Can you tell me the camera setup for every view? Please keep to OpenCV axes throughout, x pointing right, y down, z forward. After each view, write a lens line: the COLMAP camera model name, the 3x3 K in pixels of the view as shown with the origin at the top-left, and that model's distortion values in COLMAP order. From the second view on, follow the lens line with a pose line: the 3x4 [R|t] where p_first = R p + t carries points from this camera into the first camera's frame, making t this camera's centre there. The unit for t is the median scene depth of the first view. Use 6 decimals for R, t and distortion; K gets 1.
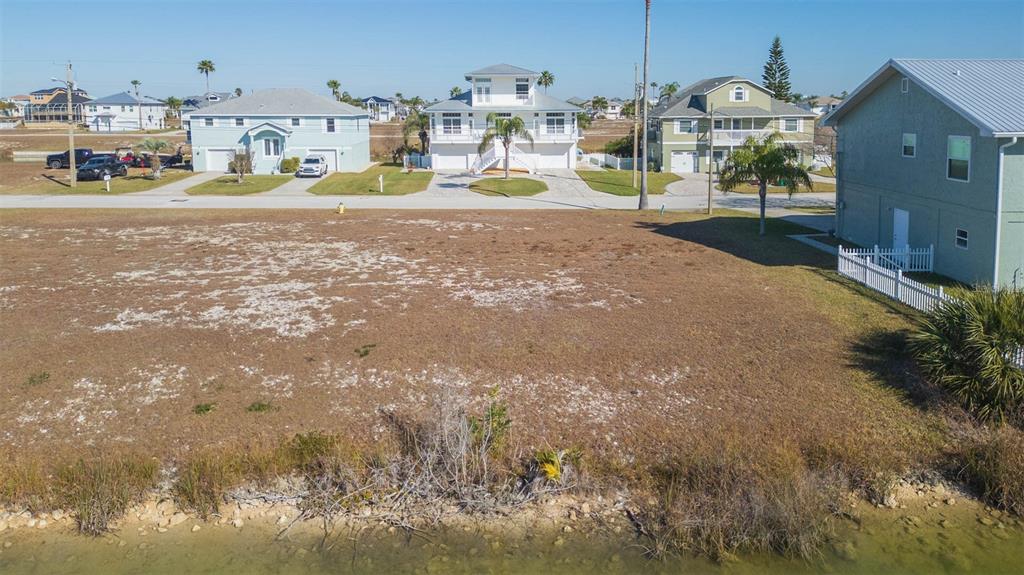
lens RADIAL K [[706.6, 0, 512.0], [0, 706.6, 287.5], [0, 0, 1]] dist [0.052917, -0.066989]
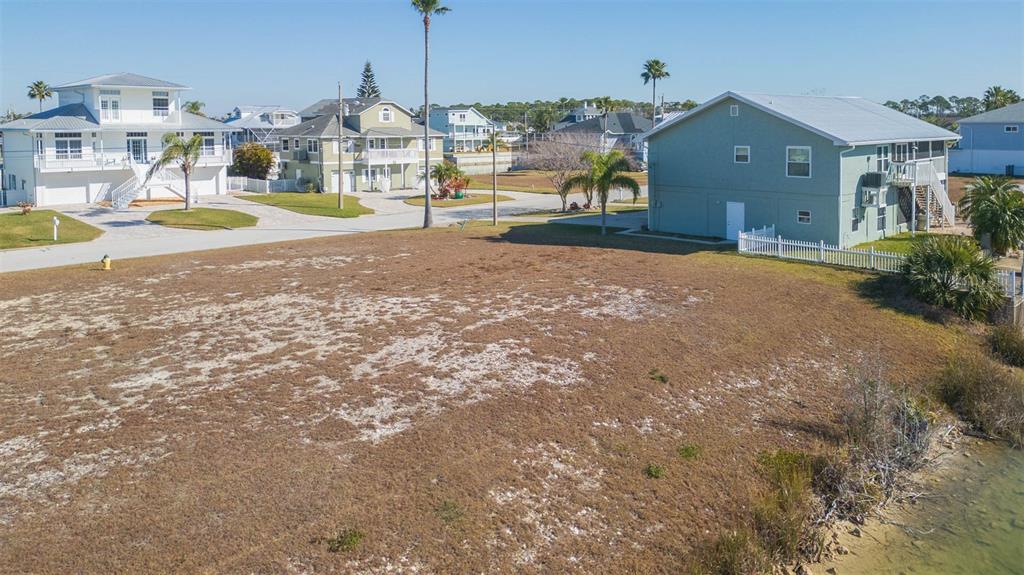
lens RADIAL K [[706.6, 0, 512.0], [0, 706.6, 287.5], [0, 0, 1]] dist [0.052917, -0.066989]
pose [[0.735003, -0.148302, 0.661647, -0.268842], [0.167012, 0.985322, 0.035323, -0.027261], [-0.657173, 0.084541, 0.748983, 0.116119]]
